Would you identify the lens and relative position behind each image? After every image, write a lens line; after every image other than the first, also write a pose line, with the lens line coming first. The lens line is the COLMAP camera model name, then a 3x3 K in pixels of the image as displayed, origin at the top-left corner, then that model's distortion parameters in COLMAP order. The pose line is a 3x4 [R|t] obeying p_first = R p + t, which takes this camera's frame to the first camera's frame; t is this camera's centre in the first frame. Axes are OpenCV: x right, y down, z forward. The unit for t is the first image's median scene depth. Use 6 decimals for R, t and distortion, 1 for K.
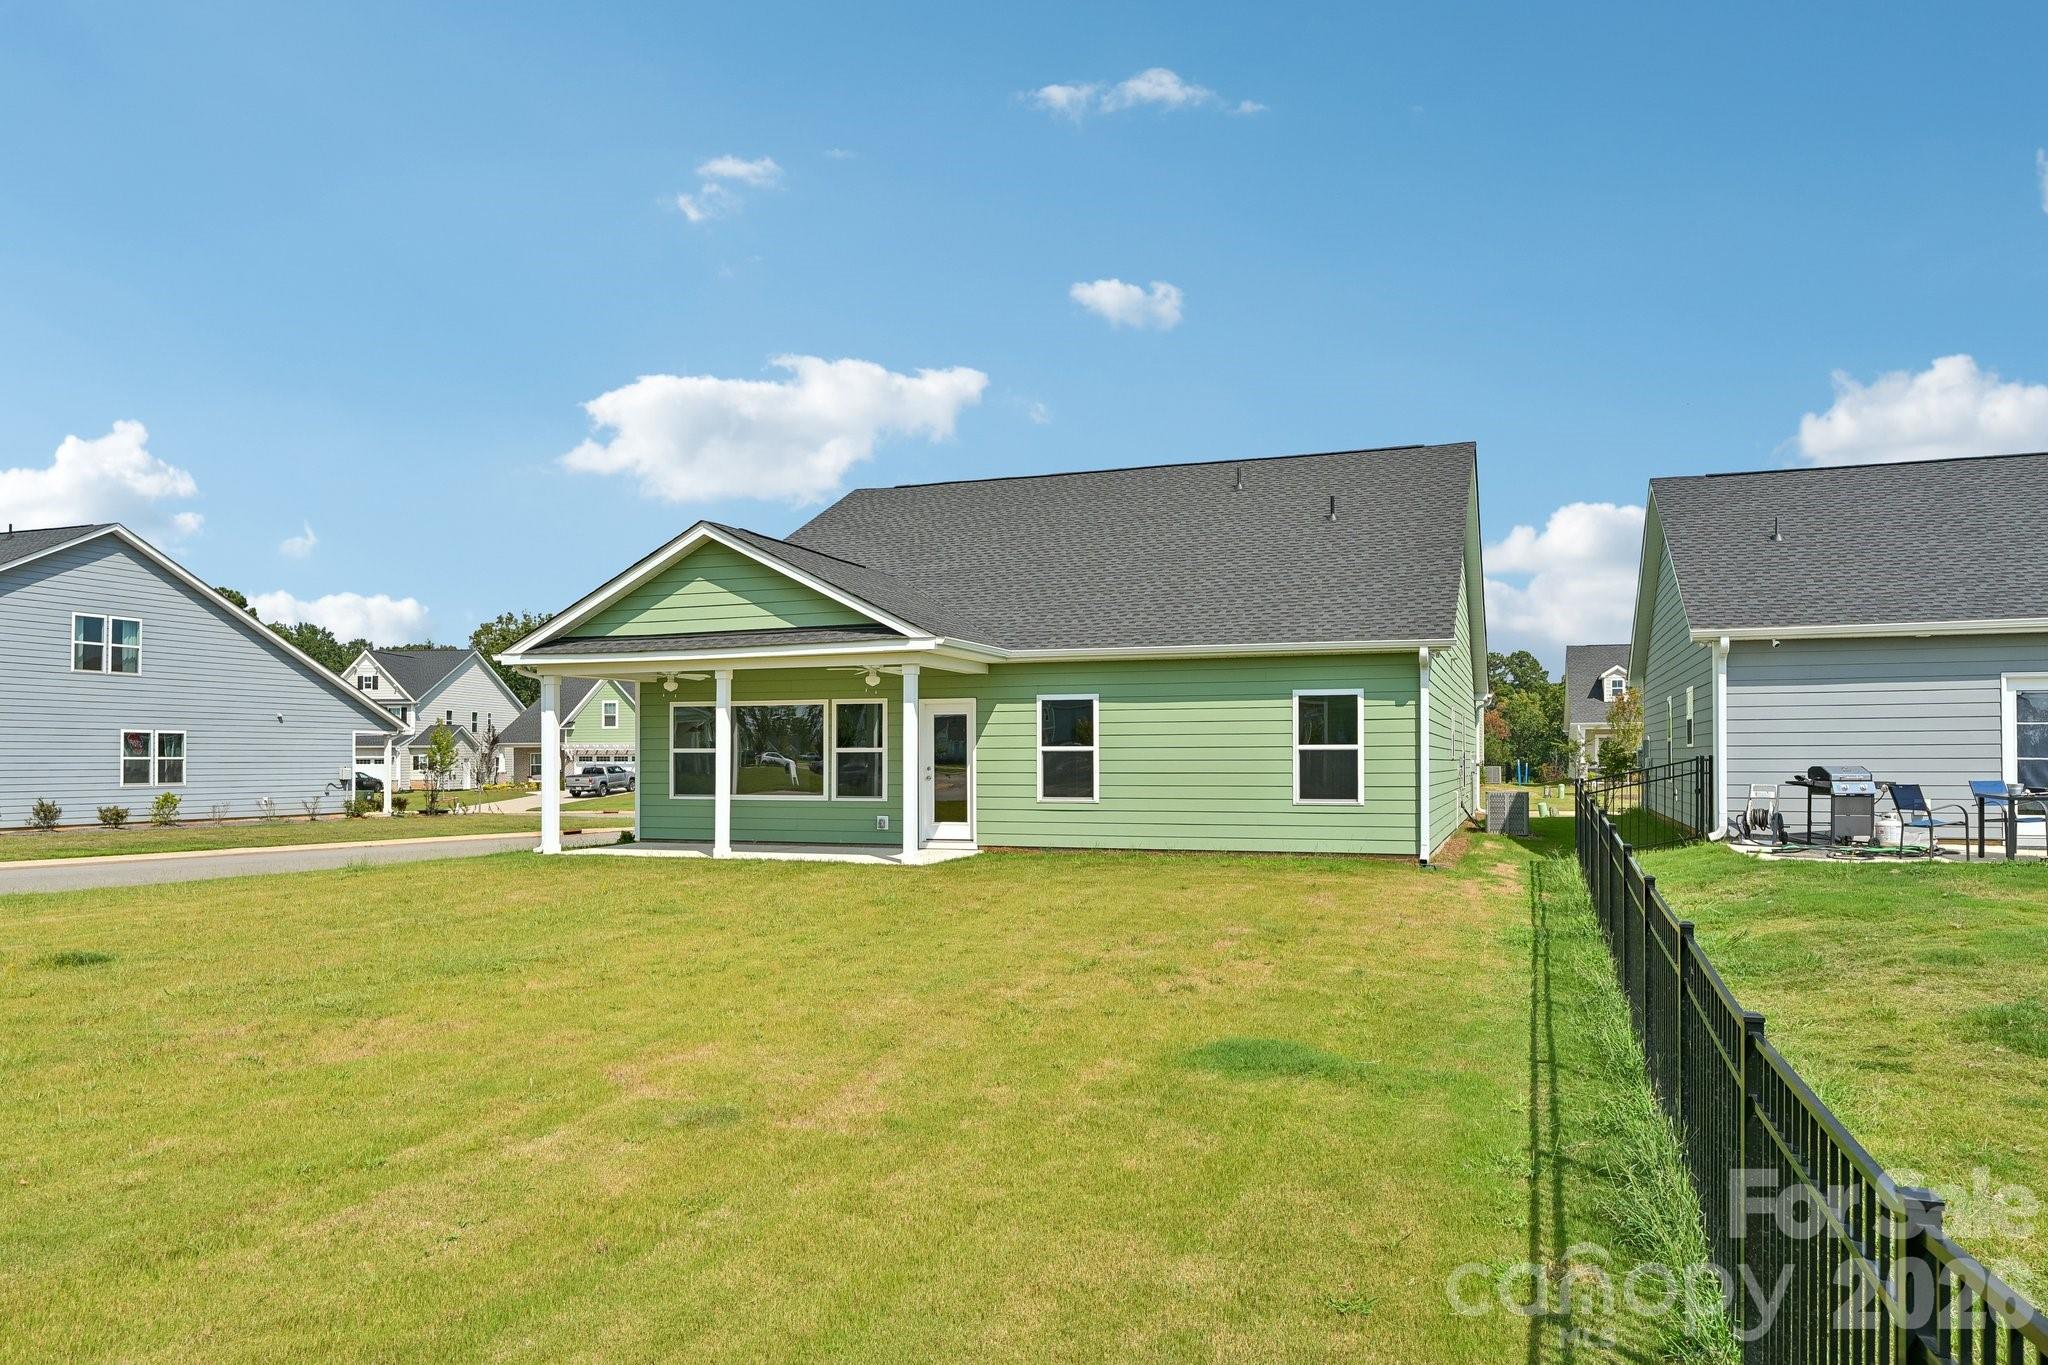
lens RADIAL K [[1369.1, 0, 967.0], [0, 1369.1, 712.2], [0, 0, 1]] dist [0.002232, -0.001525]
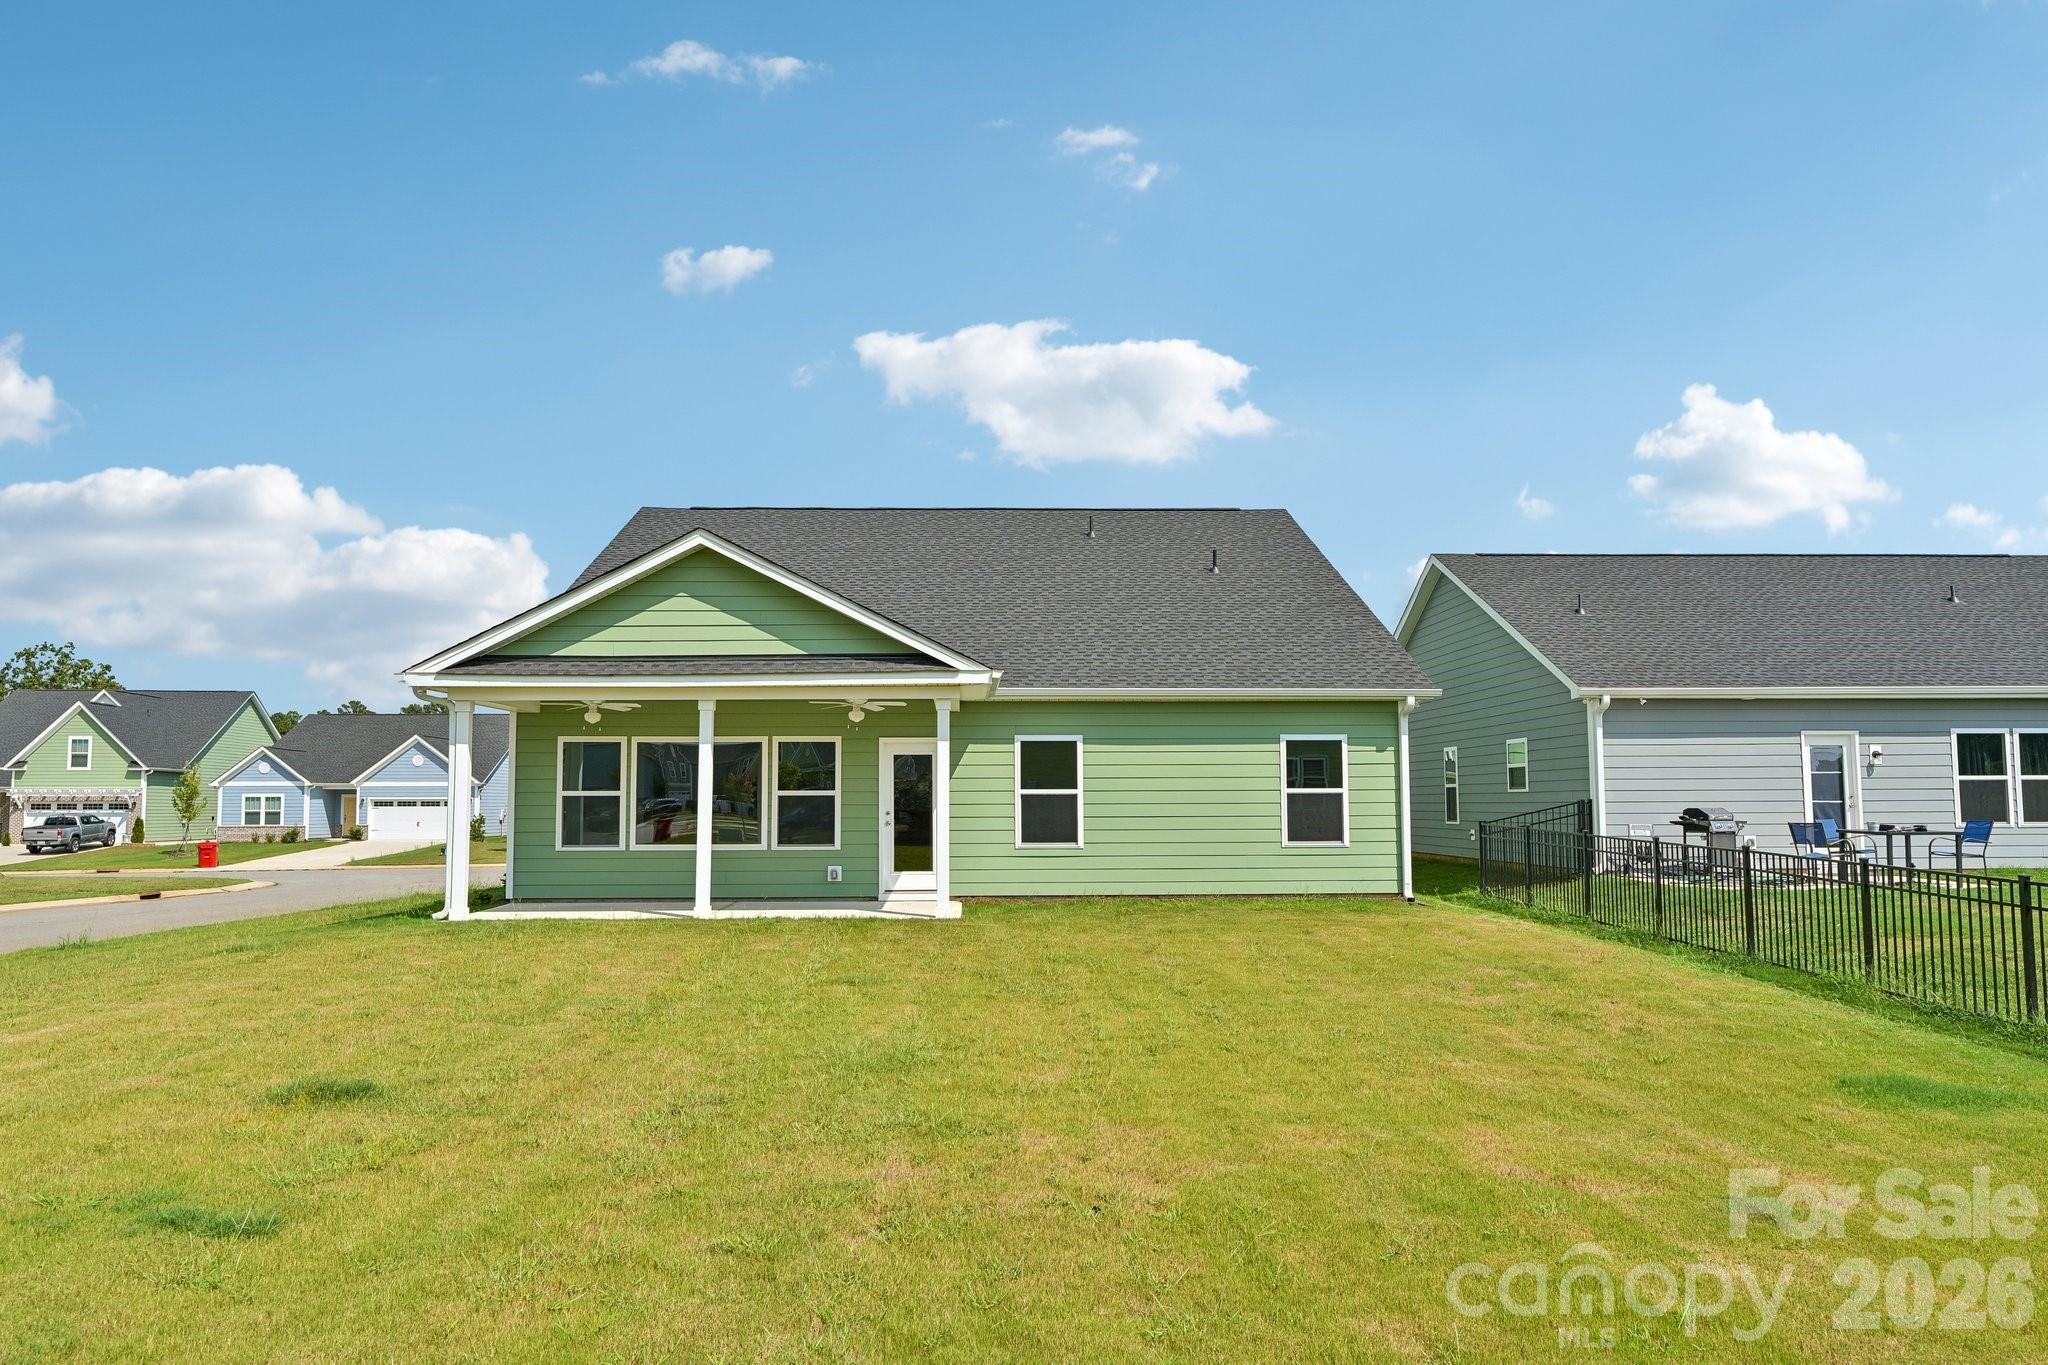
lens RADIAL K [[1369.1, 0, 1021.6], [0, 1369.1, 680.4], [0, 0, 1]] dist [0.002232, -0.001525]
pose [[0.926835, 0.032799, 0.374033, -0.312382], [-0.011274, 0.998159, -0.059590, 0.006236], [-0.375299, 0.051013, 0.925499, 0.118025]]
